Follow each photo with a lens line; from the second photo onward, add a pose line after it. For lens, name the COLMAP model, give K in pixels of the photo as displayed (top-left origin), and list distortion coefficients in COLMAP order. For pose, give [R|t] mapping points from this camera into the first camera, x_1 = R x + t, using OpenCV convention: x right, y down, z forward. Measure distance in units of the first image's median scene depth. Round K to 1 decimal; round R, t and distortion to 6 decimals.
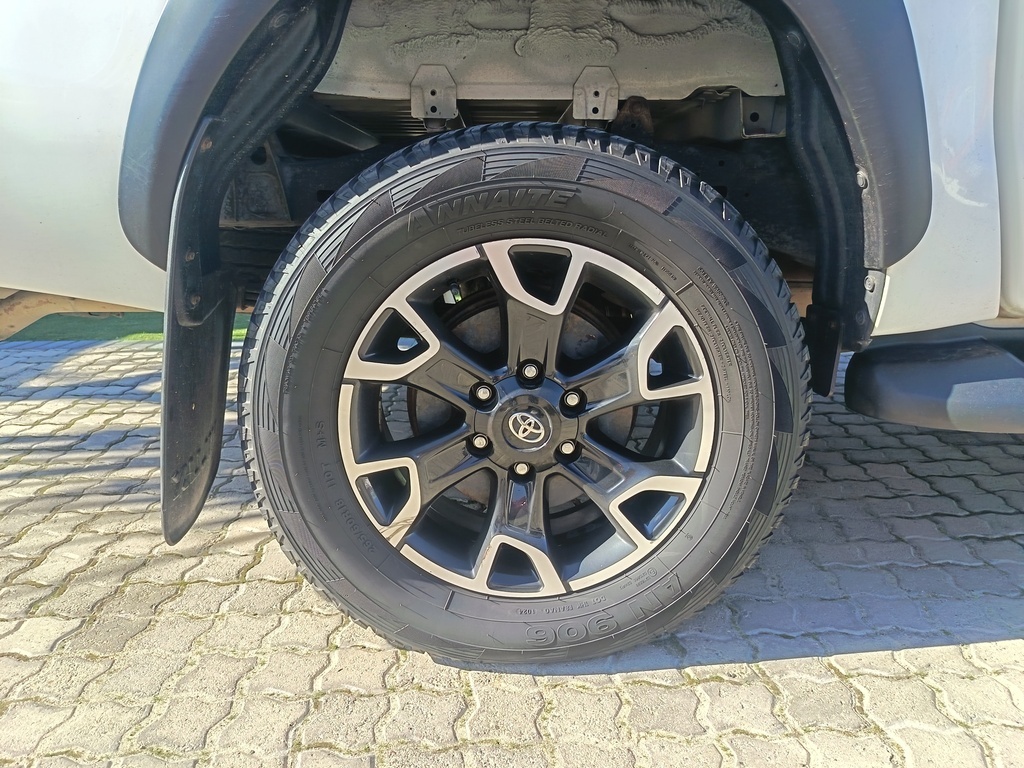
lens RADIAL K [[711.1, 0, 515.6], [0, 711.1, 380.2], [0, 0, 1]] dist [0.042017, -0.038022]
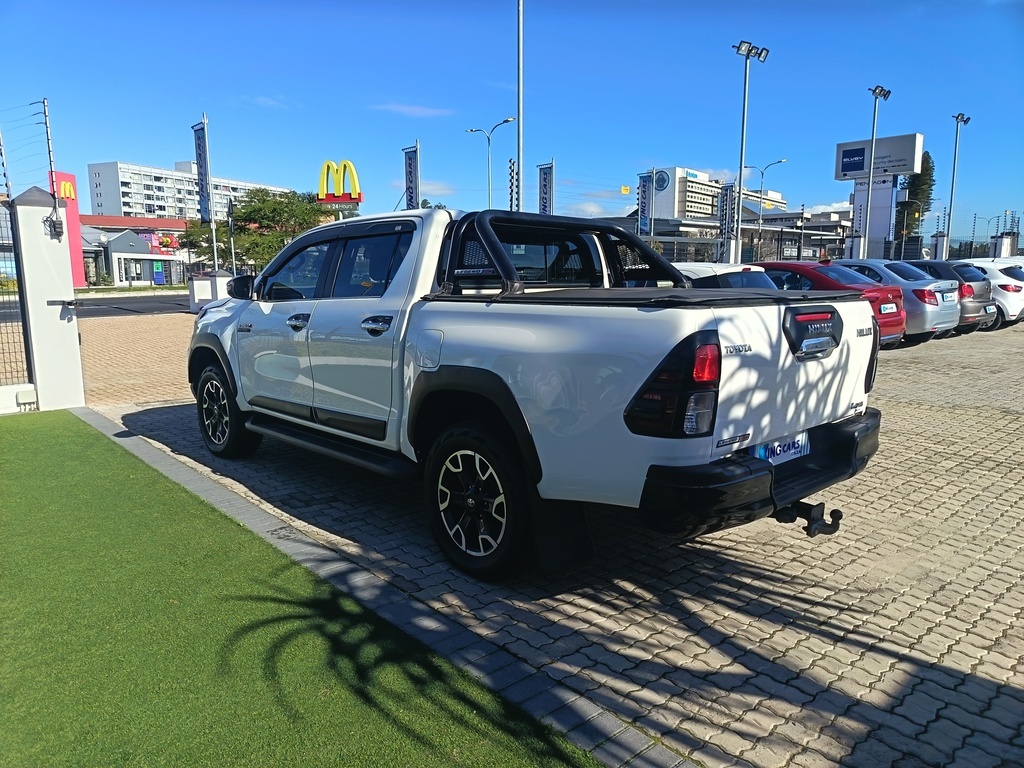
lens RADIAL K [[704.2, 0, 515.1], [0, 704.2, 381.4], [0, 0, 1]] dist [0.053722, -0.050568]
pose [[-0.665703, -0.103065, 0.739065, -2.614251], [0.186145, 0.936170, 0.298220, -1.917693], [-0.722626, 0.336099, -0.604027, 4.403794]]
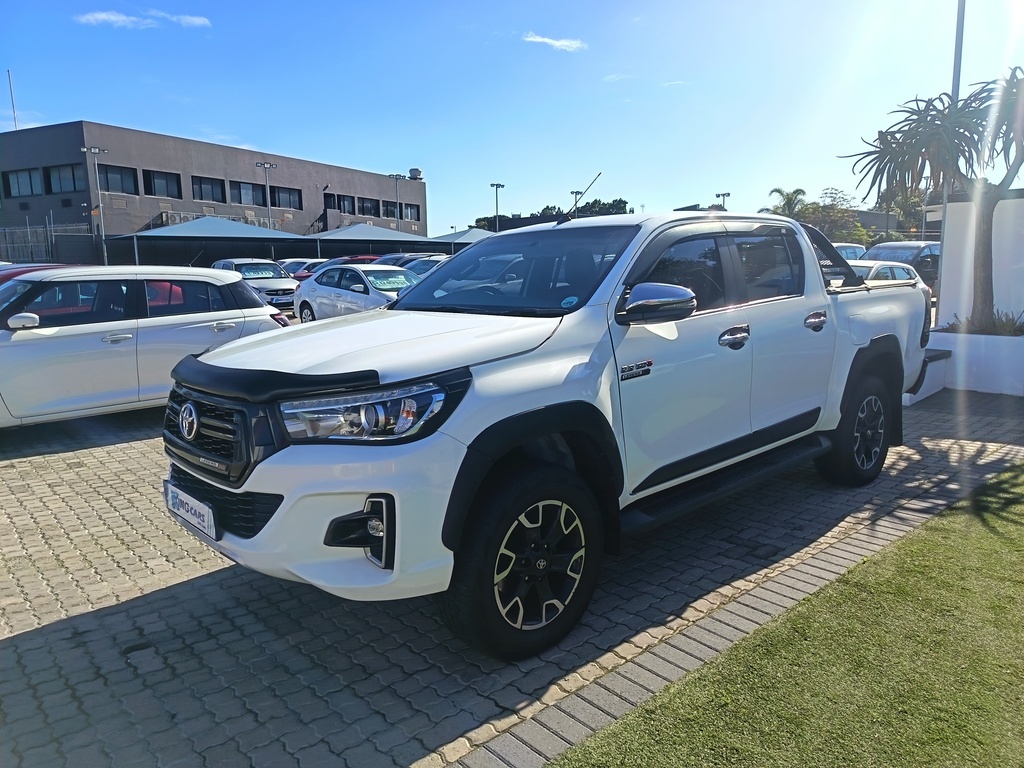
lens RADIAL K [[711.1, 0, 515.6], [0, 711.1, 380.2], [0, 0, 1]] dist [0.042017, -0.038022]
pose [[-0.751692, 0.118740, -0.648737, 4.915462], [-0.139645, 0.932700, 0.332521, -2.038479], [0.644560, 0.340547, -0.684522, 4.397754]]
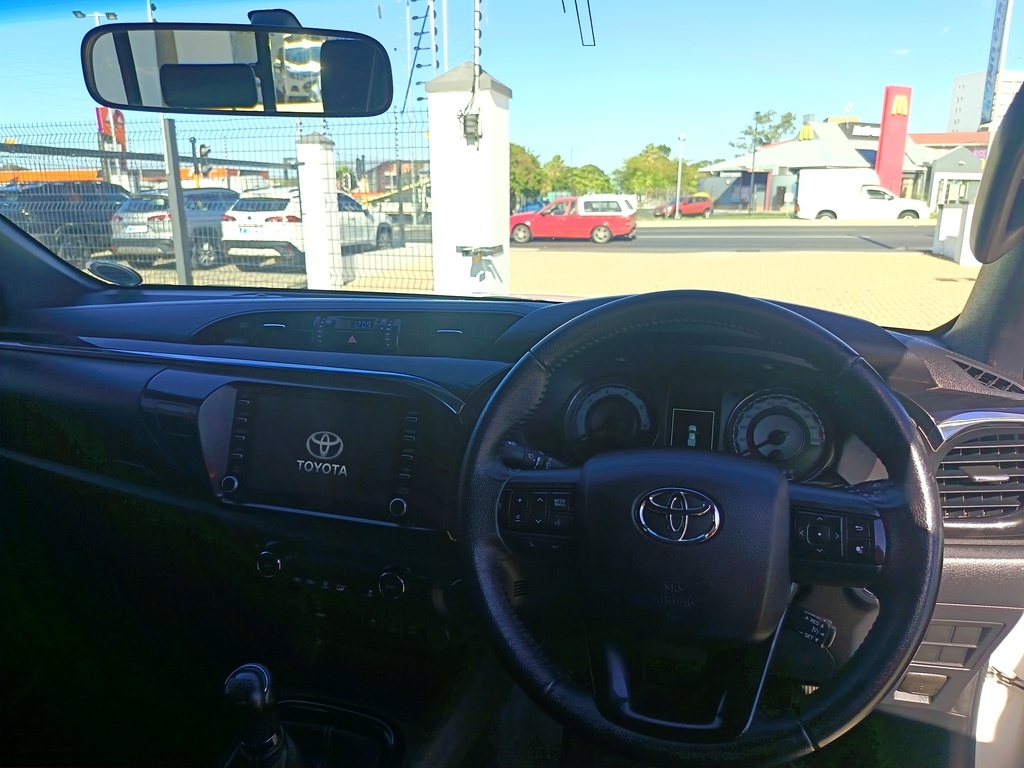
lens RADIAL K [[711.1, 0, 515.6], [0, 711.1, 380.2], [0, 0, 1]] dist [0.042017, -0.038022]
pose [[0.307479, -0.229976, 0.923346, 1.734066], [0.222773, 0.960786, 0.165116, -1.215778], [-0.925110, 0.154926, 0.346654, 1.211752]]
